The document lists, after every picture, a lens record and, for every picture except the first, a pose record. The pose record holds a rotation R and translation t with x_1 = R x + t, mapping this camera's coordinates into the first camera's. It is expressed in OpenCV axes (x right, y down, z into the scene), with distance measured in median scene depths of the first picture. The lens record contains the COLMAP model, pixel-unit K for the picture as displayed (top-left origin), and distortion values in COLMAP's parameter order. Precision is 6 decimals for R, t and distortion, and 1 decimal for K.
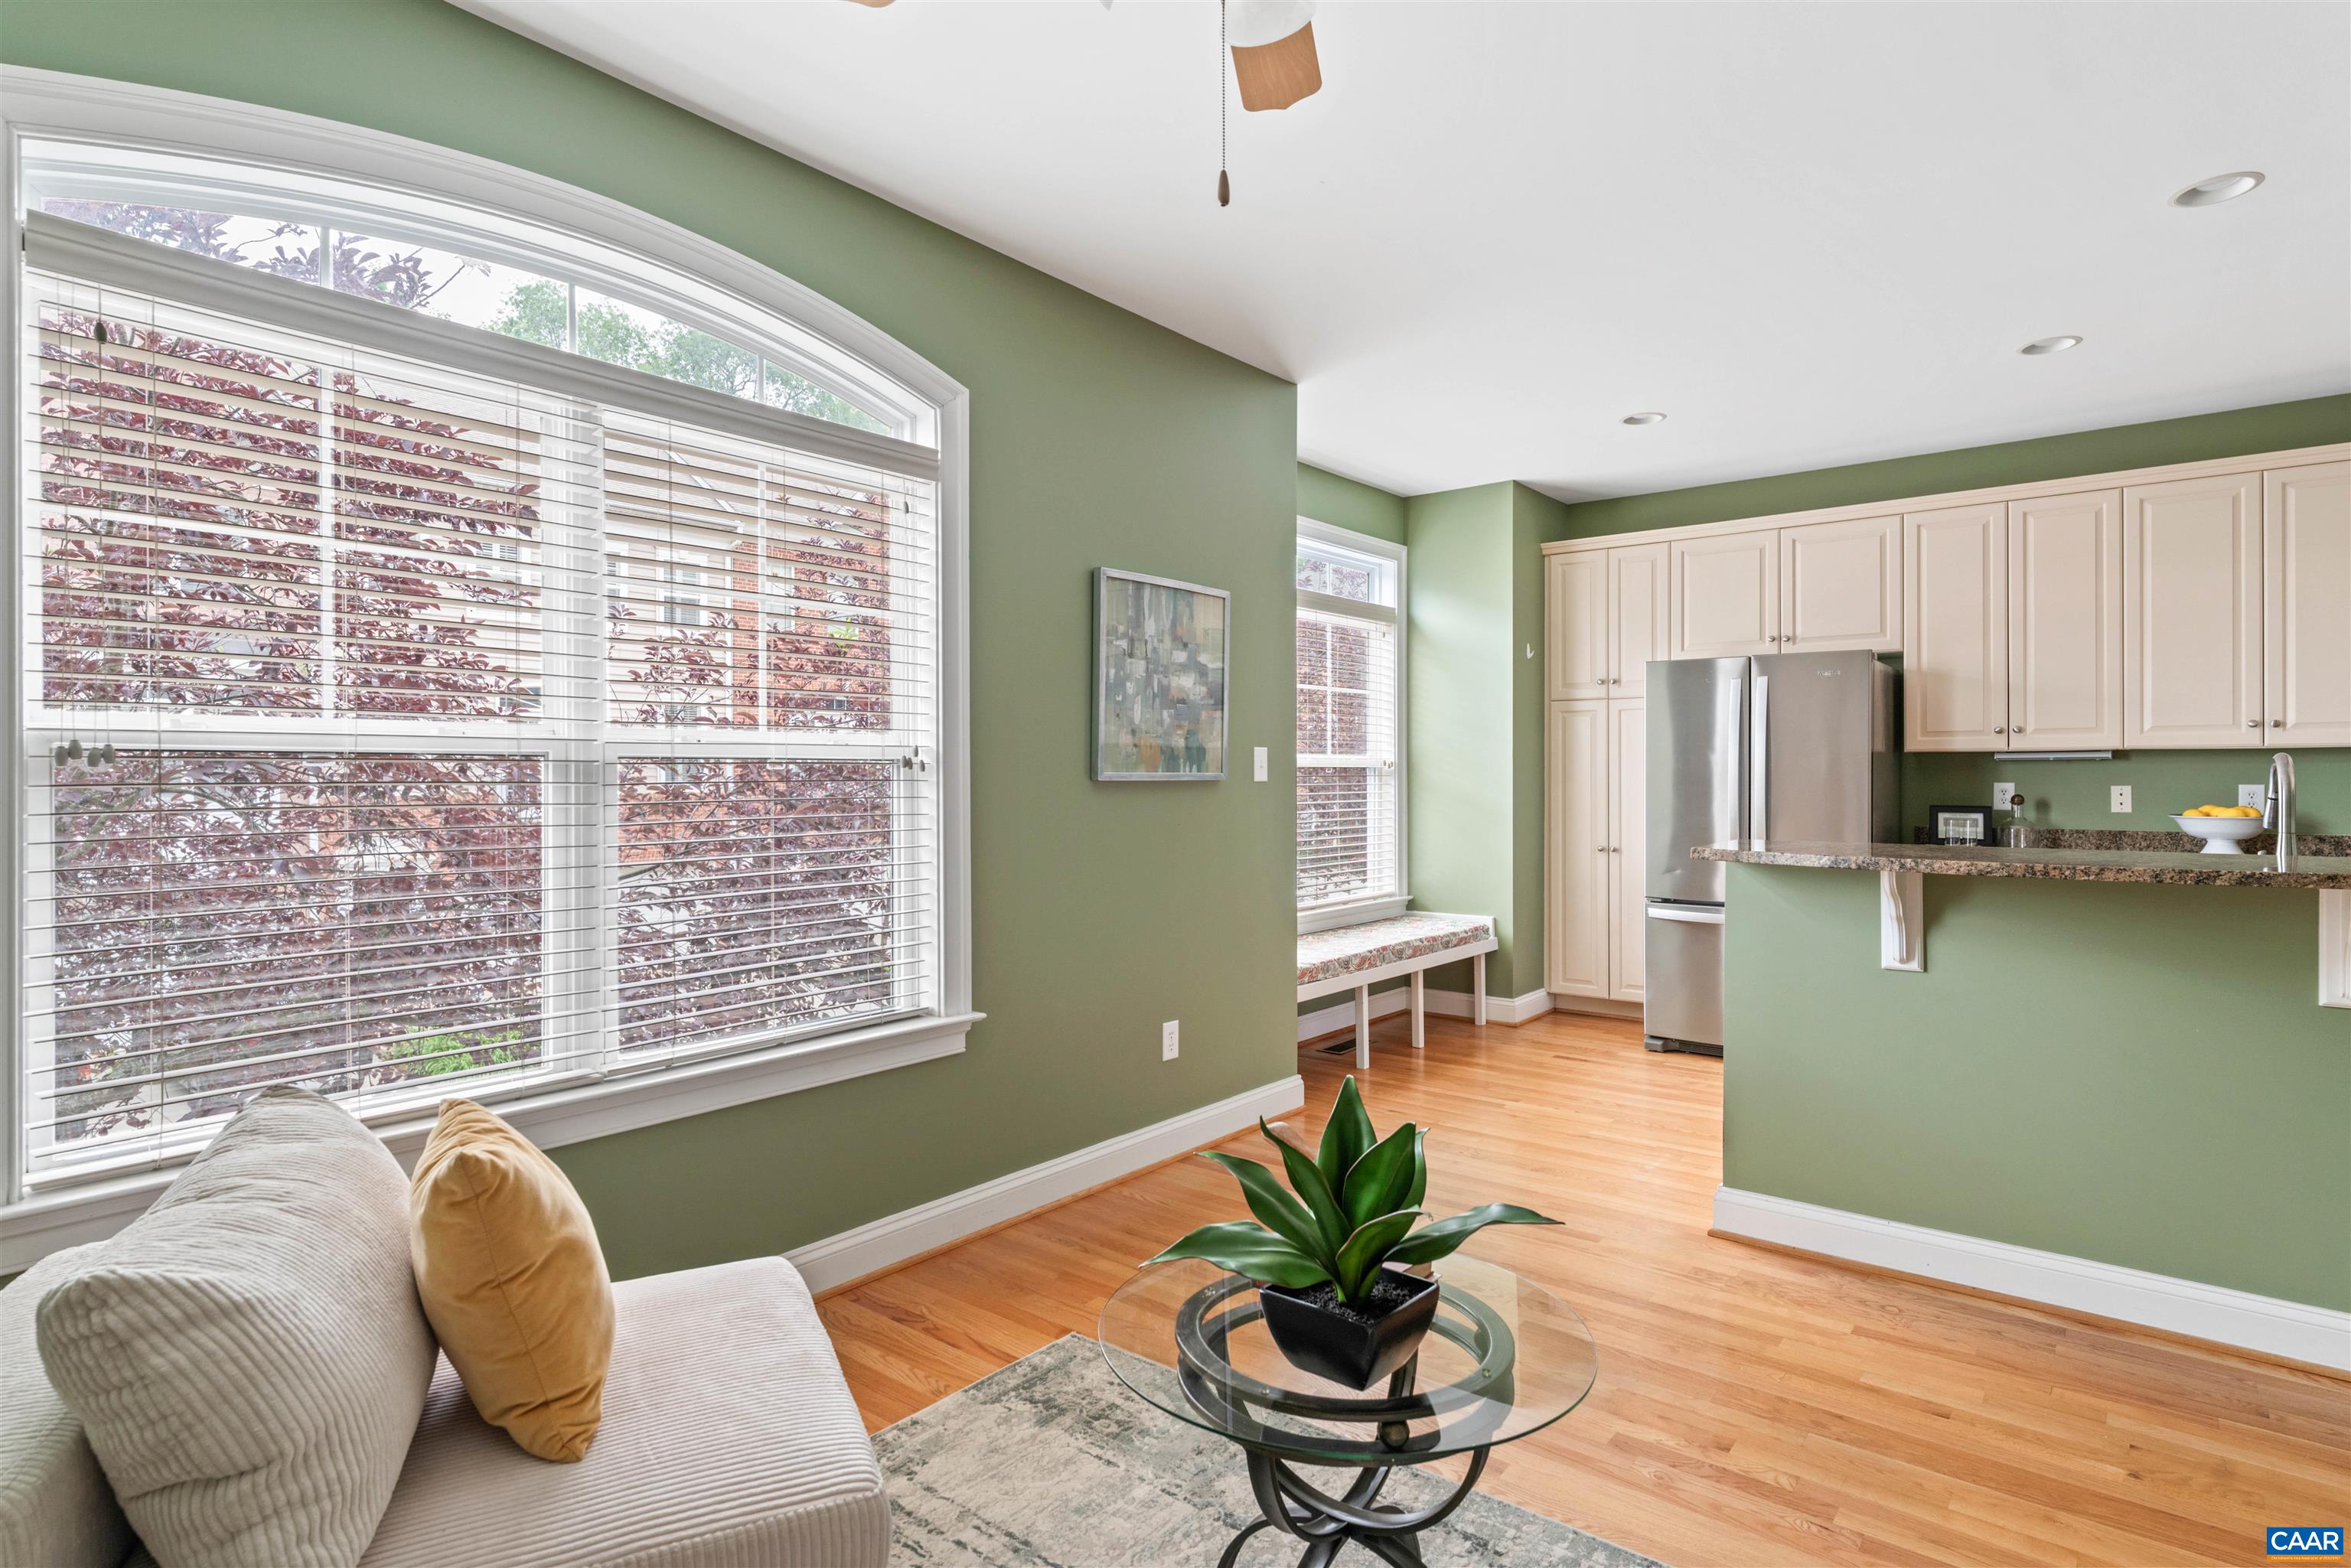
lens RADIAL K [[1188.6, 0, 1175.5], [0, 1188.6, 784.0], [0, 0, 1]] dist [-0.001249, -0.000090]
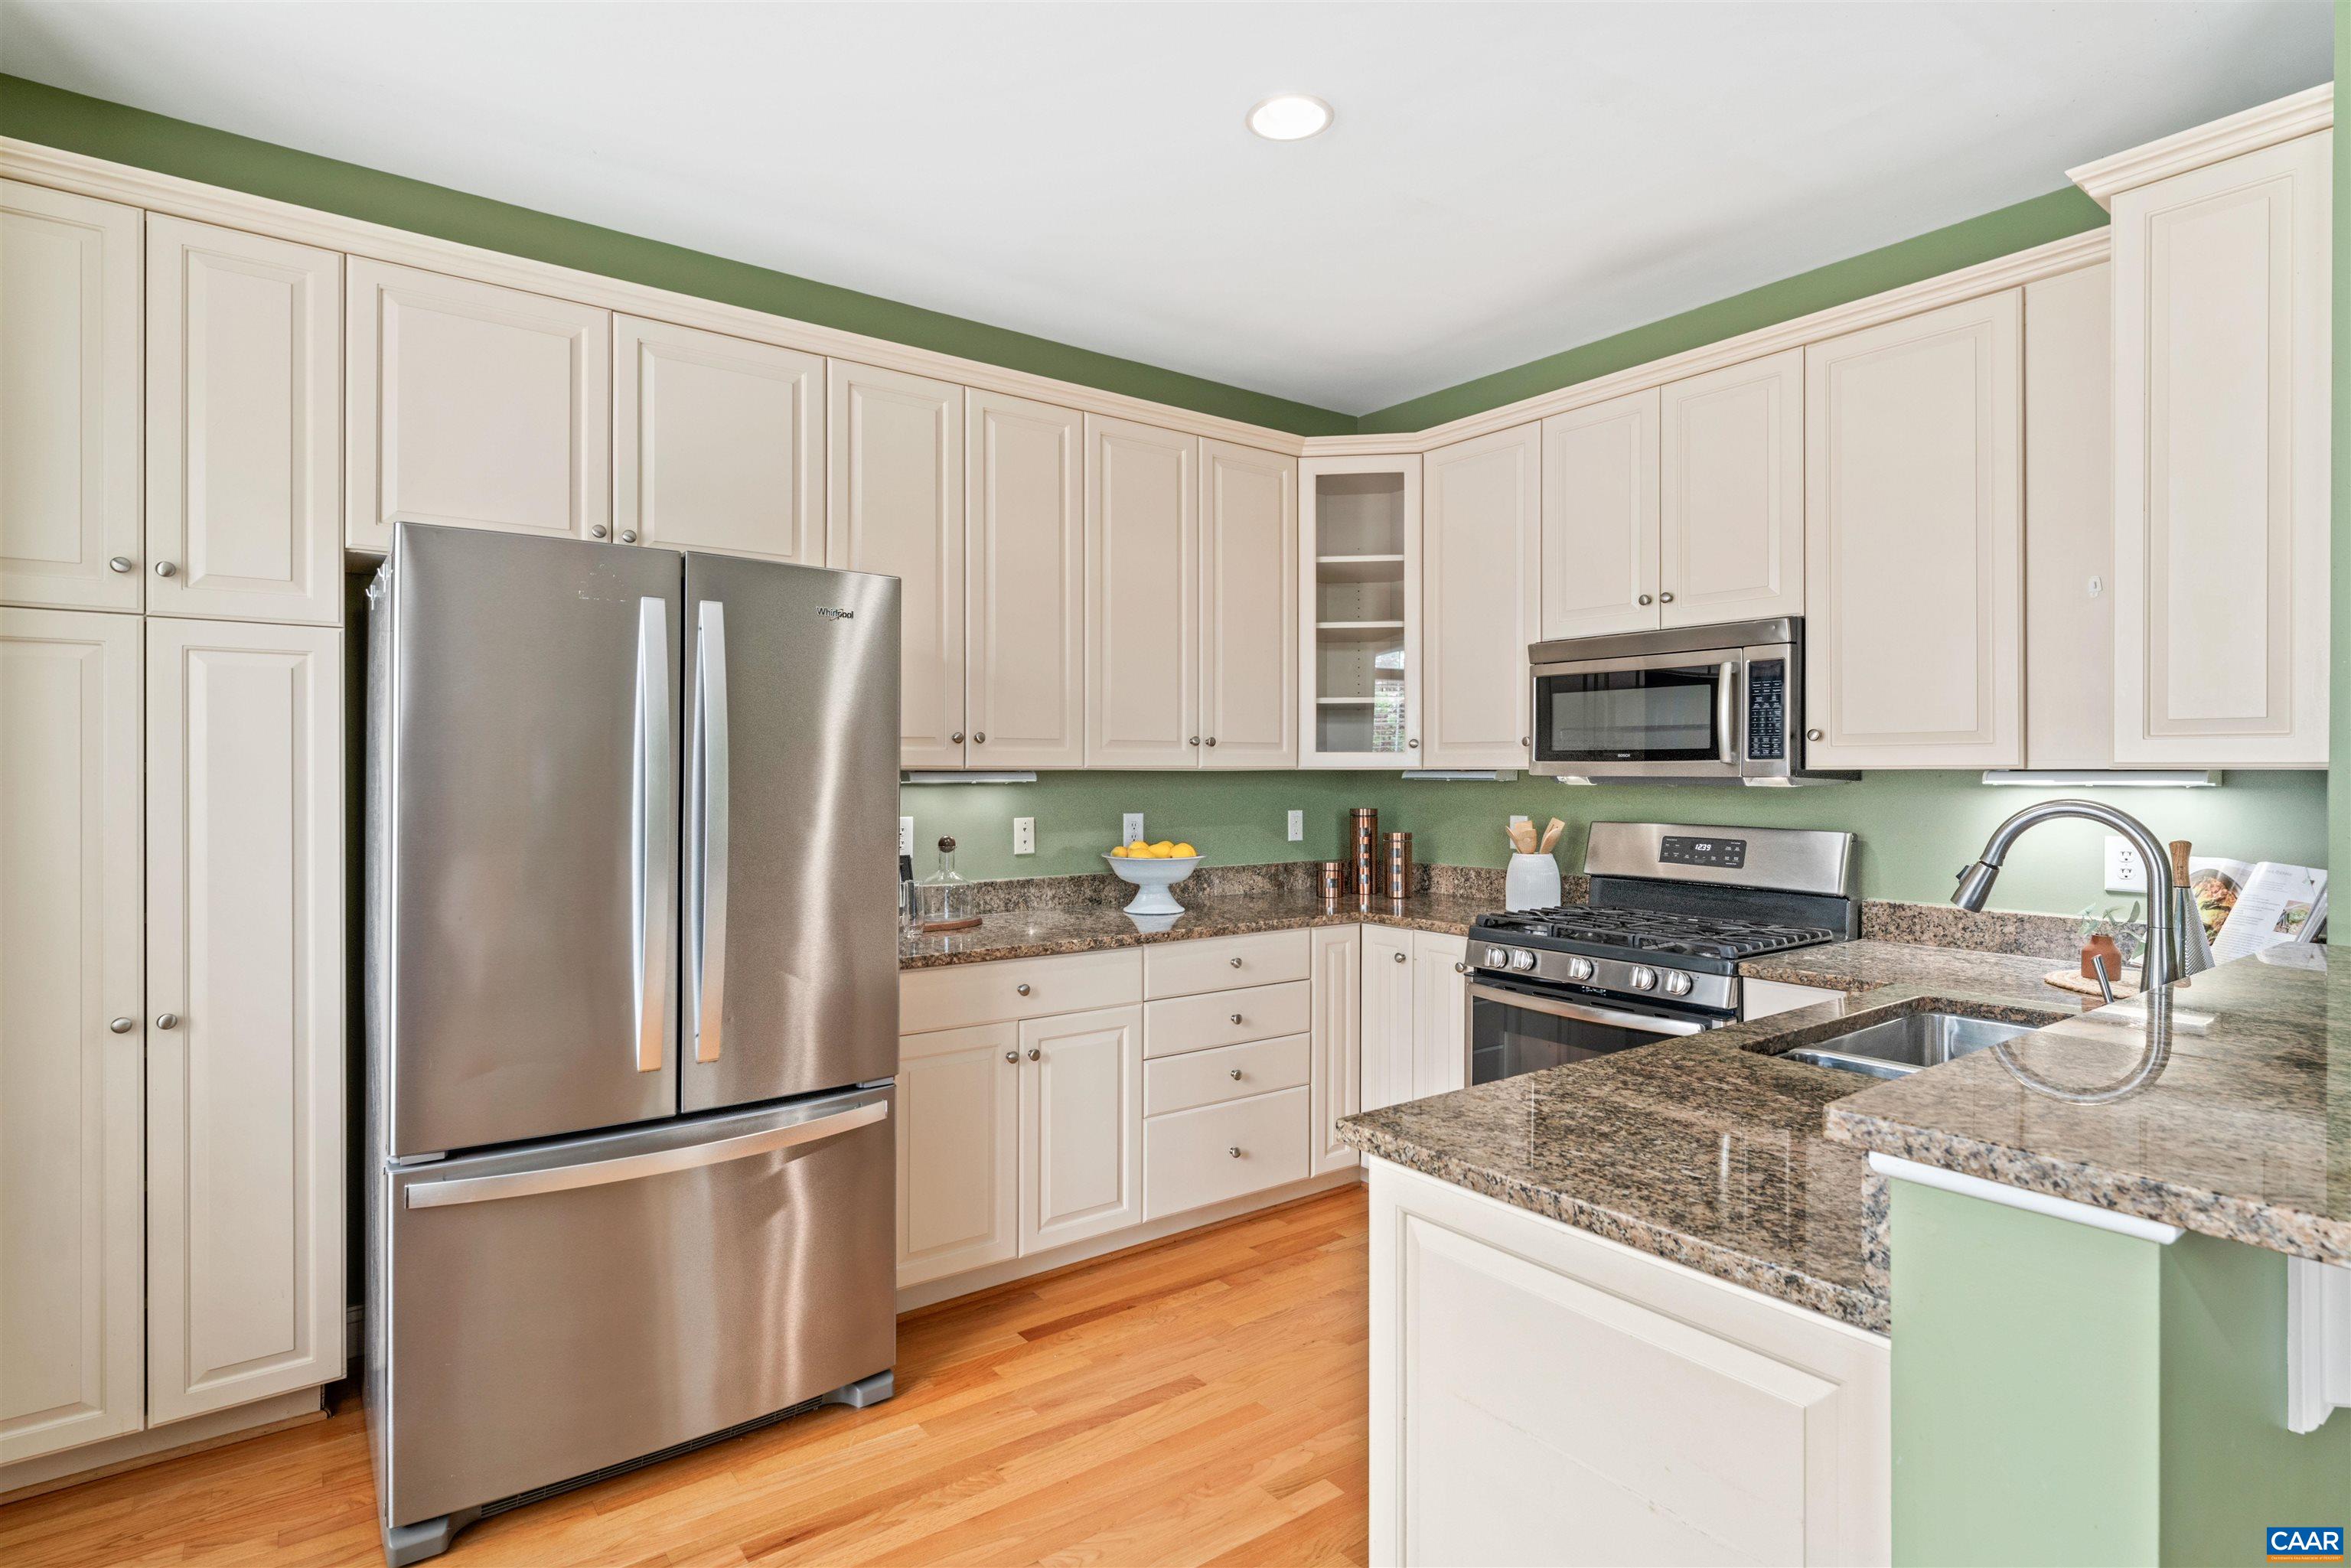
lens RADIAL K [[1177.9, 0, 1175.5], [0, 1177.9, 784.0], [0, 0, 1]] dist [0.000264, -0.000281]
pose [[0.224269, 0.001967, 0.974525, 0.095246], [0.015905, 0.999857, -0.005678, -0.014419], [-0.974397, 0.016773, 0.224206, 0.727321]]
